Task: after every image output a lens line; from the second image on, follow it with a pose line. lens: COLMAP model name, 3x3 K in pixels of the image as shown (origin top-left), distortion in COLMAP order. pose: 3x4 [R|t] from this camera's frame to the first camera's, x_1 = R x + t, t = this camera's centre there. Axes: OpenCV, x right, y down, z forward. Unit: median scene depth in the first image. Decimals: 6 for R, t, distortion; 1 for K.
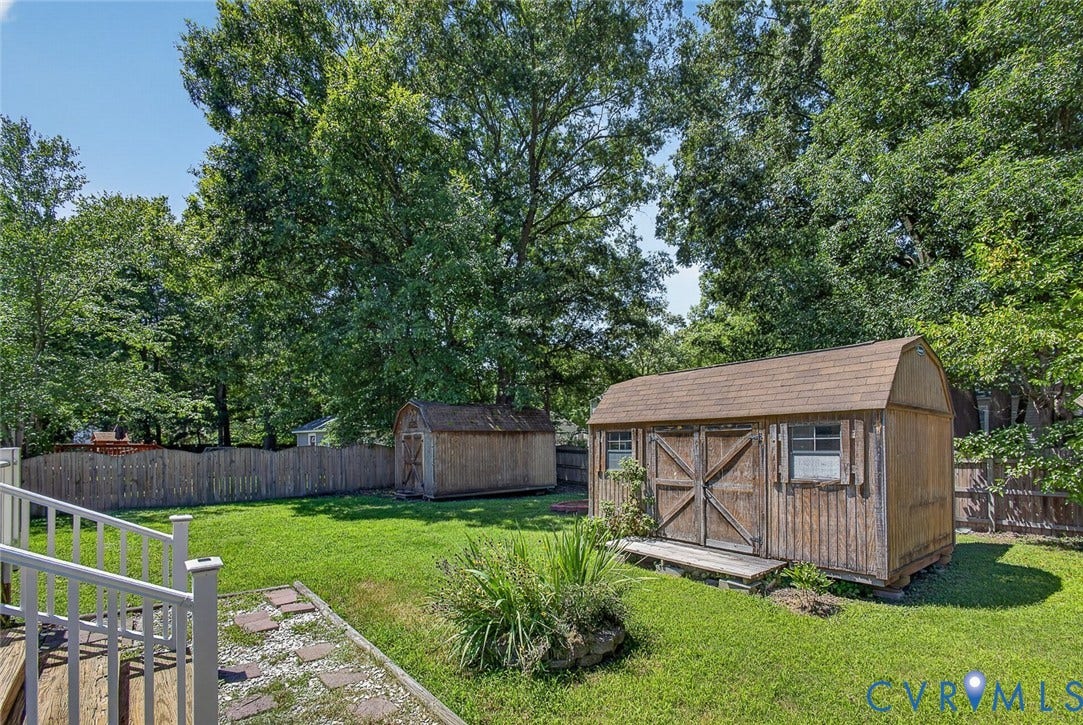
lens RADIAL K [[487.4, 0, 534.7], [0, 487.4, 432.1], [0, 0, 1]] dist [-0.015139, 0.000230]
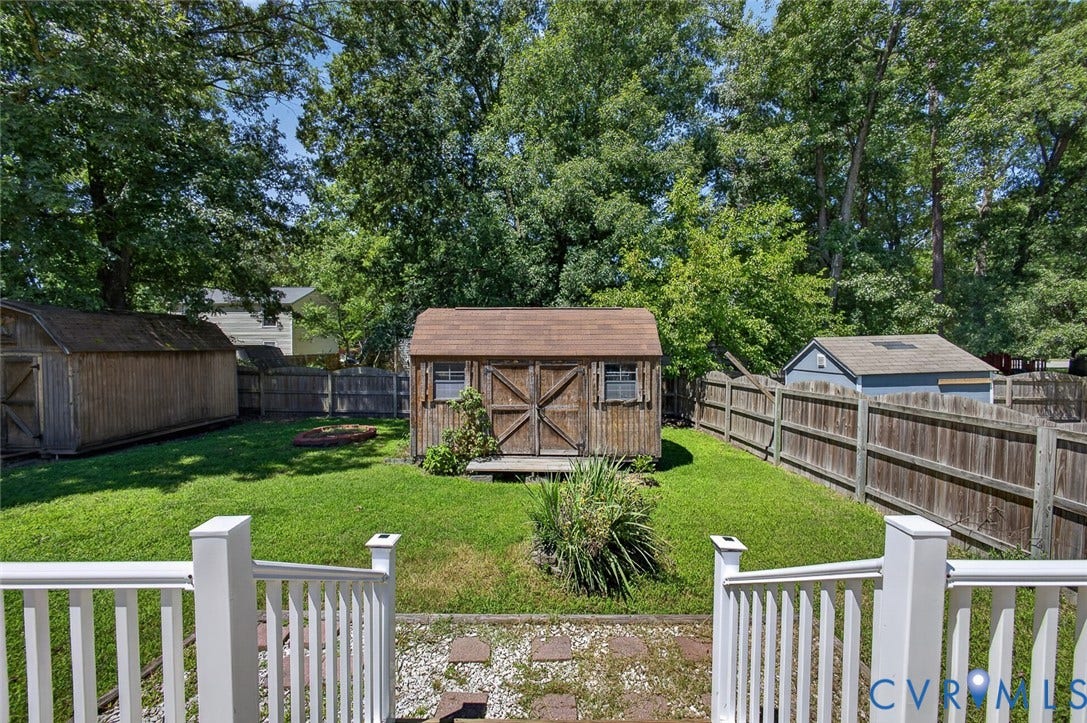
lens RADIAL K [[460.2, 0, 542.0], [0, 460.2, 359.1], [0, 0, 1]] dist [-0.008505, 0.000184]
pose [[0.626553, -0.004435, 0.779366, -0.534114], [-0.025805, 0.999317, 0.026432, -0.046199], [-0.778951, -0.036673, 0.626011, 0.226717]]
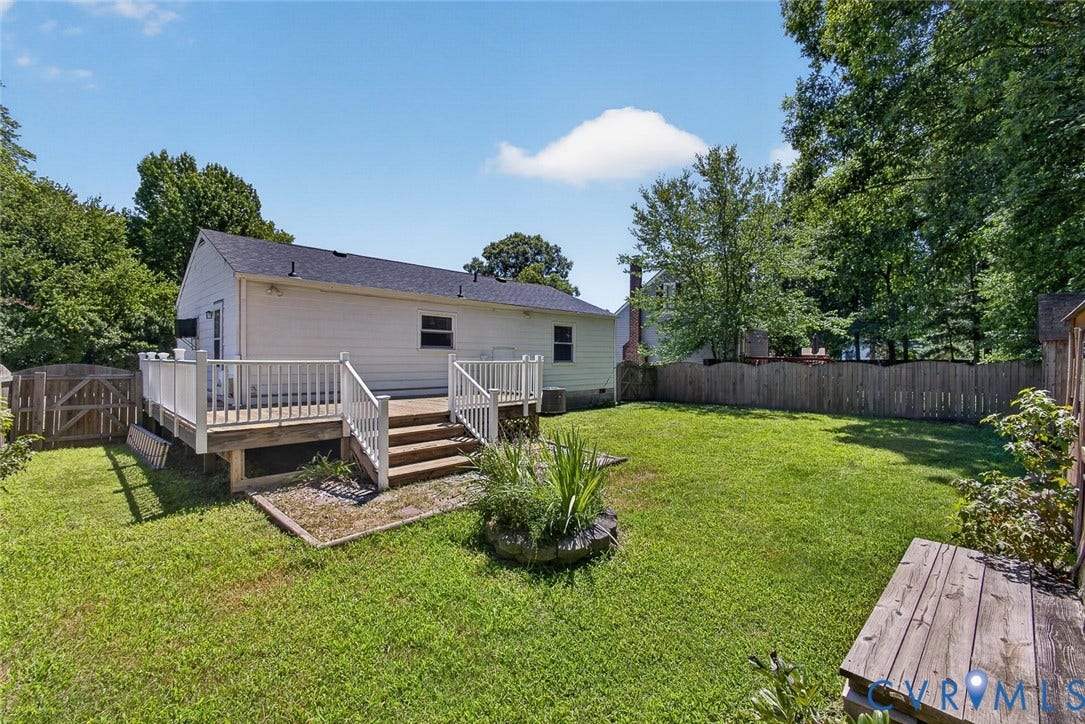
lens RADIAL K [[458.5, 0, 542.5], [0, 458.5, 362.0], [0, 0, 1]] dist [-0.011110, 0.000245]
pose [[0.111228, 0.021575, -0.993561, 0.592955], [0.007299, 0.999720, 0.022526, 0.012150], [0.993768, -0.009758, 0.111040, 0.510348]]
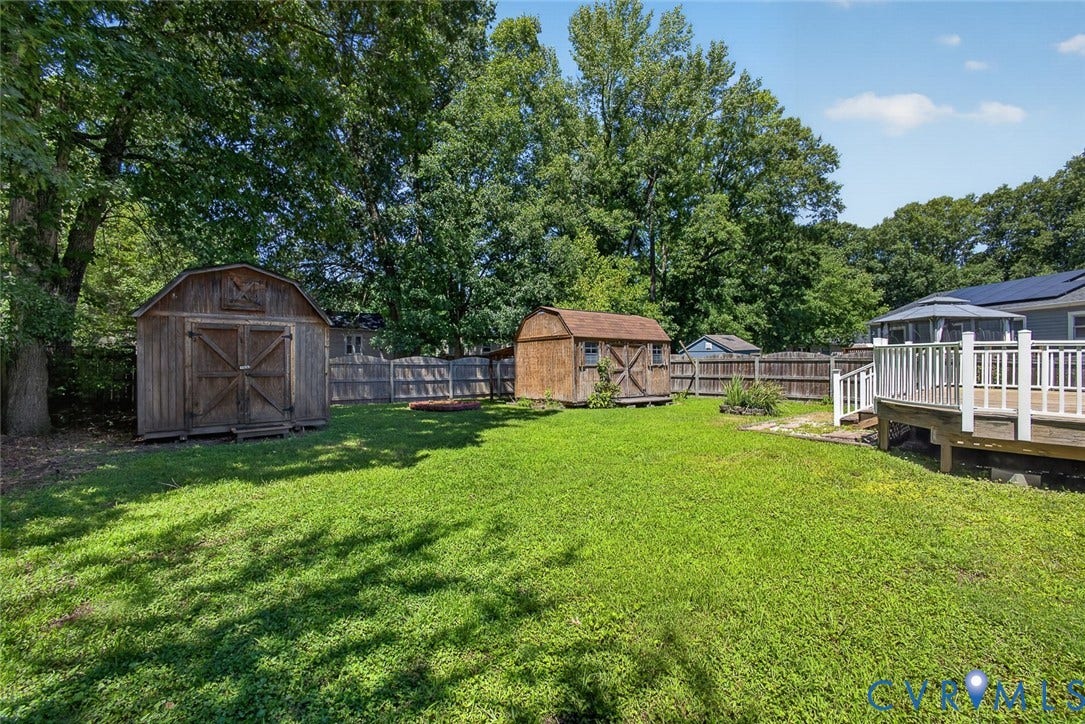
lens RADIAL K [[468.5, 0, 546.8], [0, 468.5, 368.4], [0, 0, 1]] dist [0.000327, 0.000398]
pose [[-0.040791, -0.004294, 0.999158, -1.586773], [-0.018473, 0.999823, 0.003543, 0.094953], [-0.998997, -0.018313, -0.040863, 1.333615]]
